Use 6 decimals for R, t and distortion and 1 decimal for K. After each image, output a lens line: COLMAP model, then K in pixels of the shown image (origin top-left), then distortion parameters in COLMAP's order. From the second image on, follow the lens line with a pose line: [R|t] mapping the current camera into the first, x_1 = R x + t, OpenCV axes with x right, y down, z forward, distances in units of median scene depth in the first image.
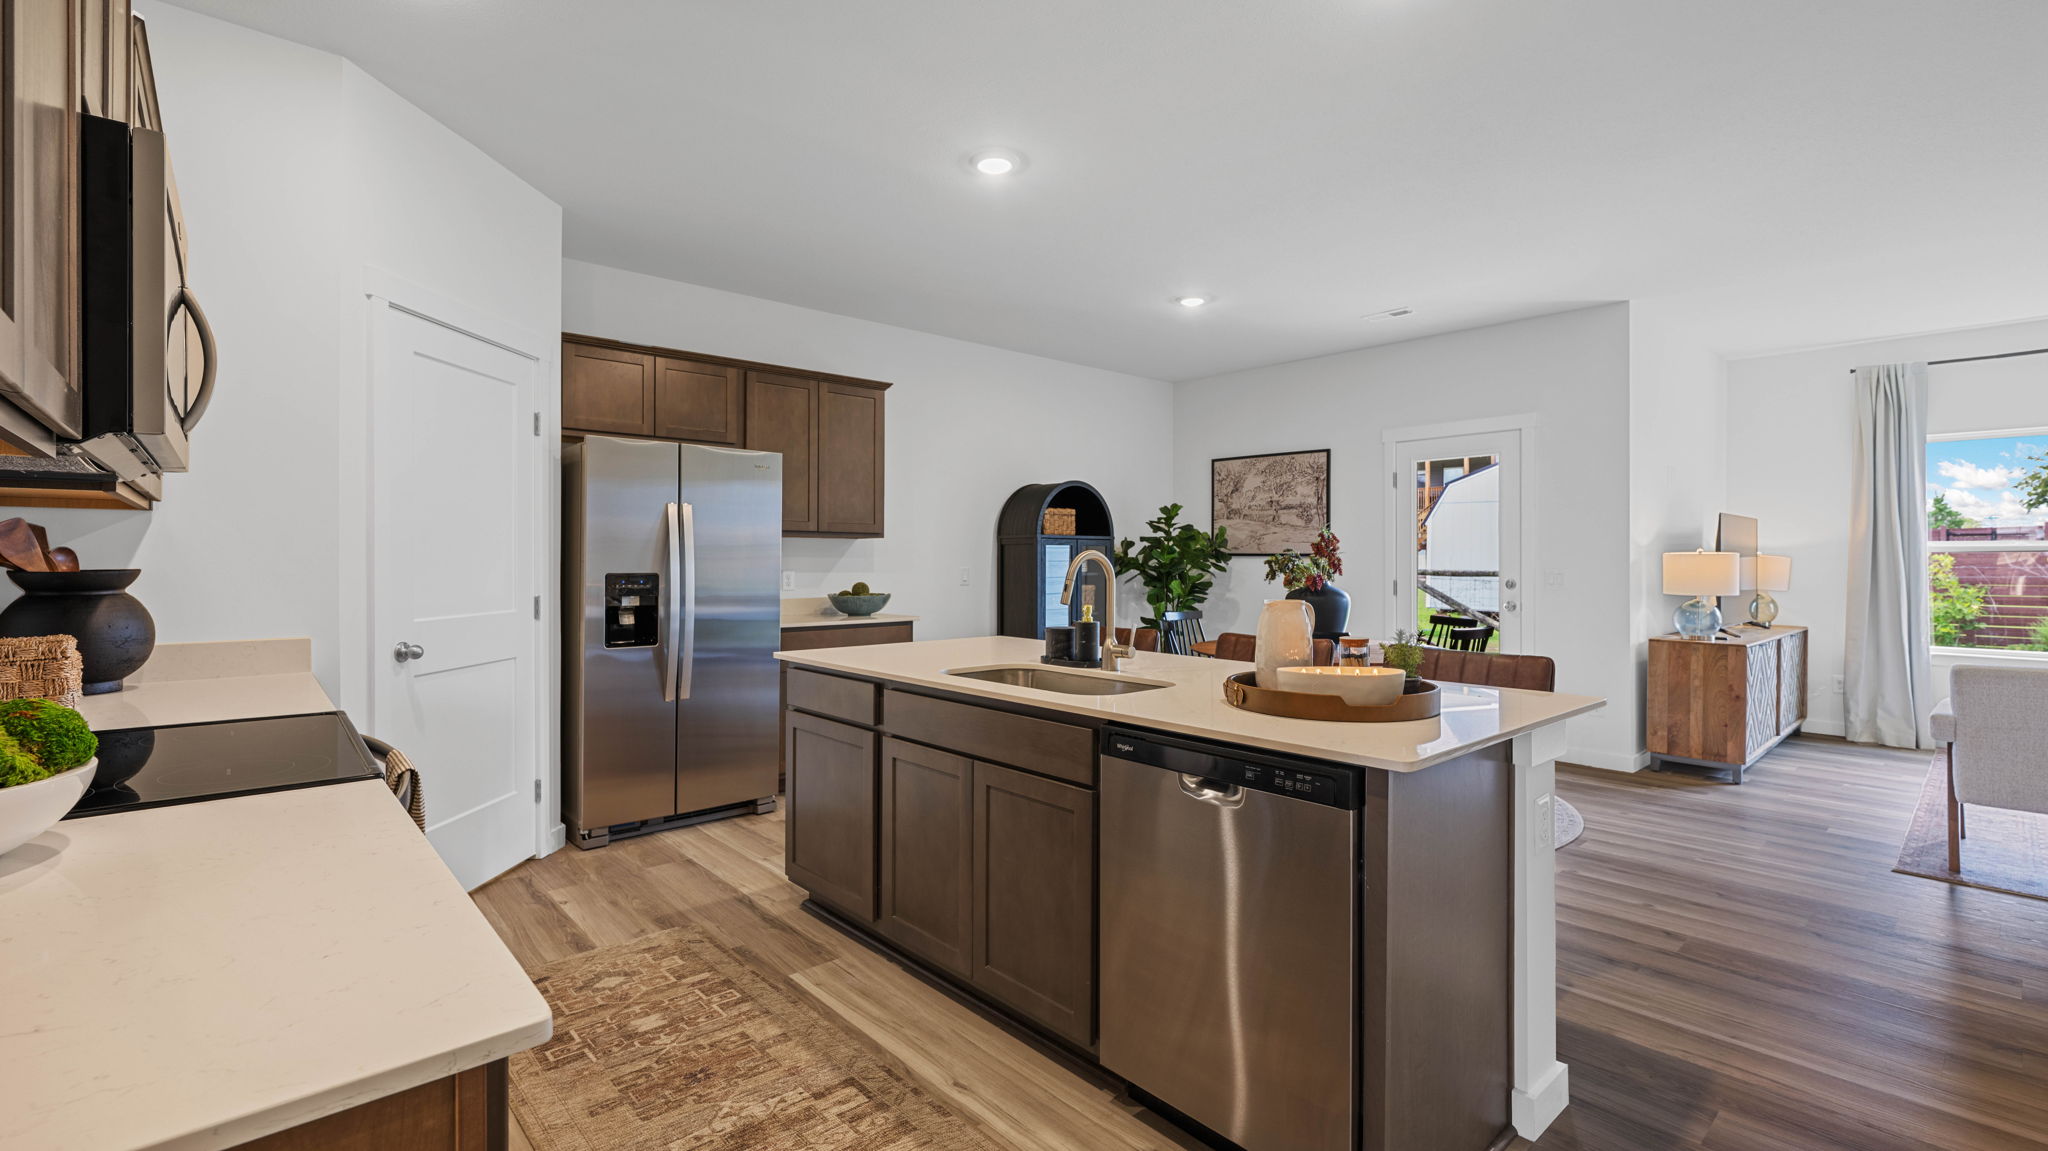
lens RADIAL K [[894.8, 0, 1011.3], [0, 894.8, 561.7], [0, 0, 1]] dist [-0.001193, 0.000717]
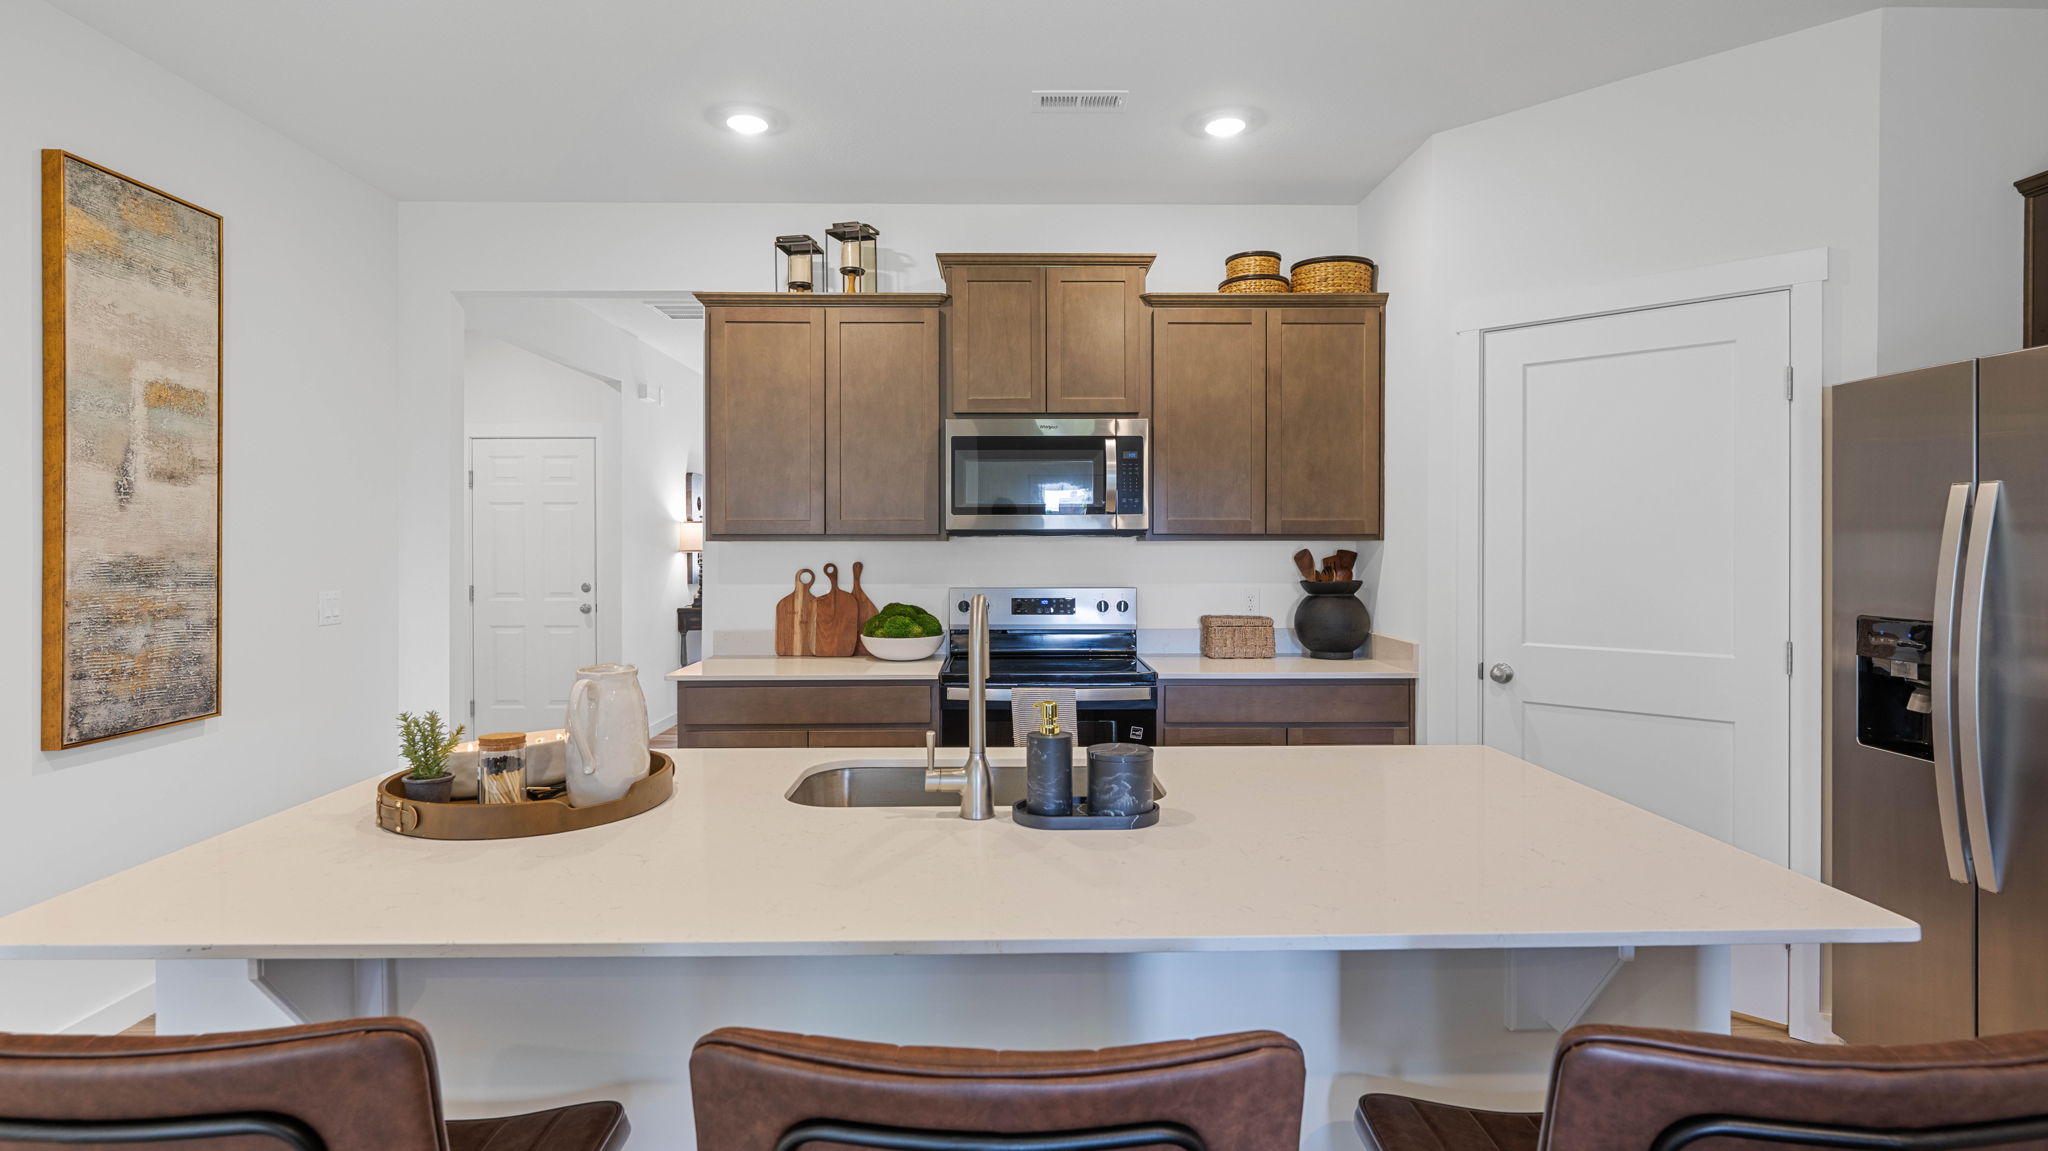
lens RADIAL K [[1020.7, 0, 1014.5], [0, 1020.7, 551.0], [0, 0, 1]] dist [0.004693, 0.000690]
pose [[-0.646141, 0.001734, -0.763216, 0.426096], [-0.003224, 0.999982, 0.005001, -0.030917], [0.763211, 0.005692, -0.646124, 1.043287]]
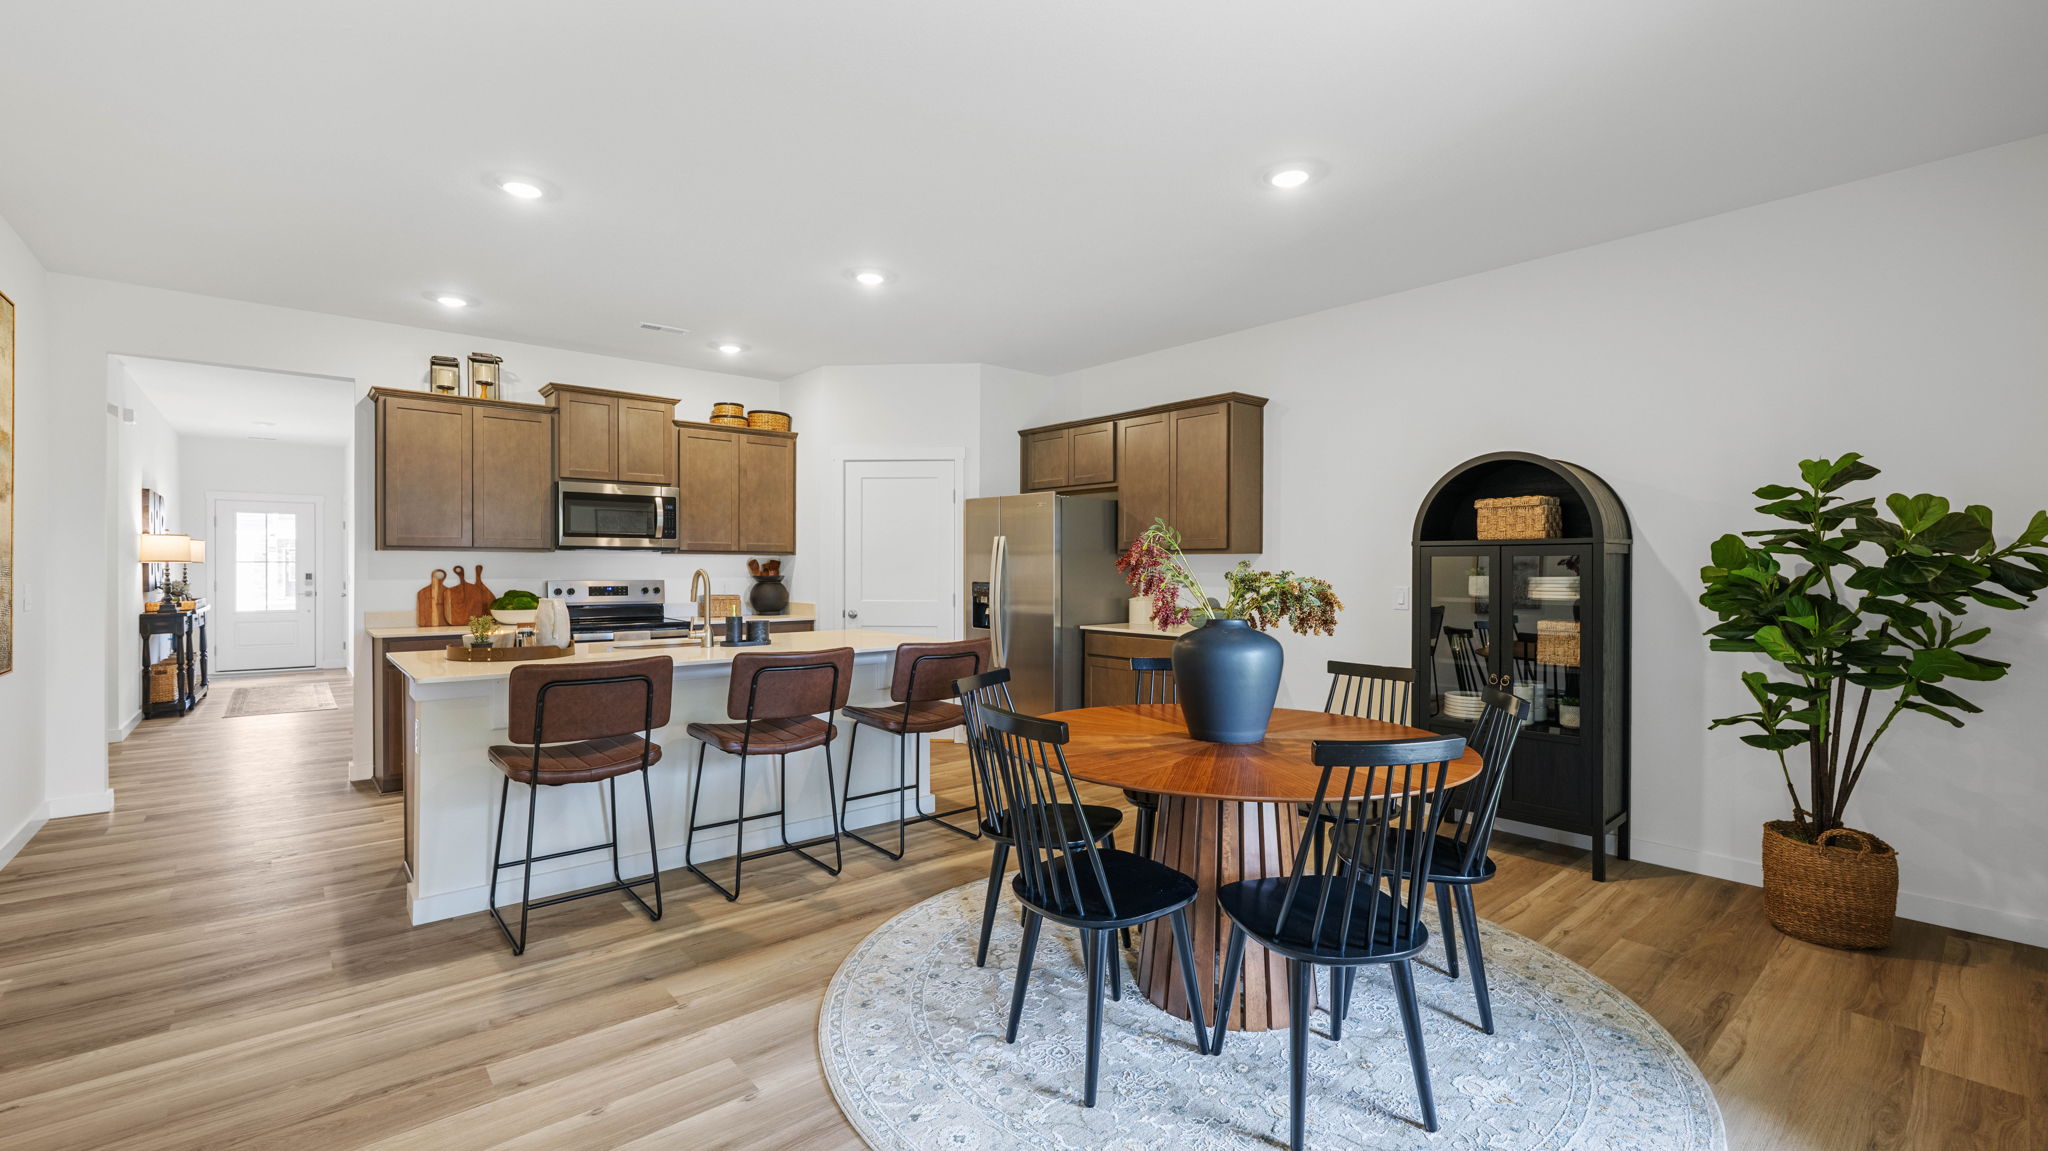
lens RADIAL K [[853.3, 0, 1013.3], [0, 853.3, 573.0], [0, 0, 1]] dist [-0.000792, 0.001365]
pose [[-0.013356, 0.003998, -0.999903, 1.147109], [-0.006057, 0.999973, 0.004079, -0.010525], [0.999892, 0.006111, -0.013331, 1.130916]]
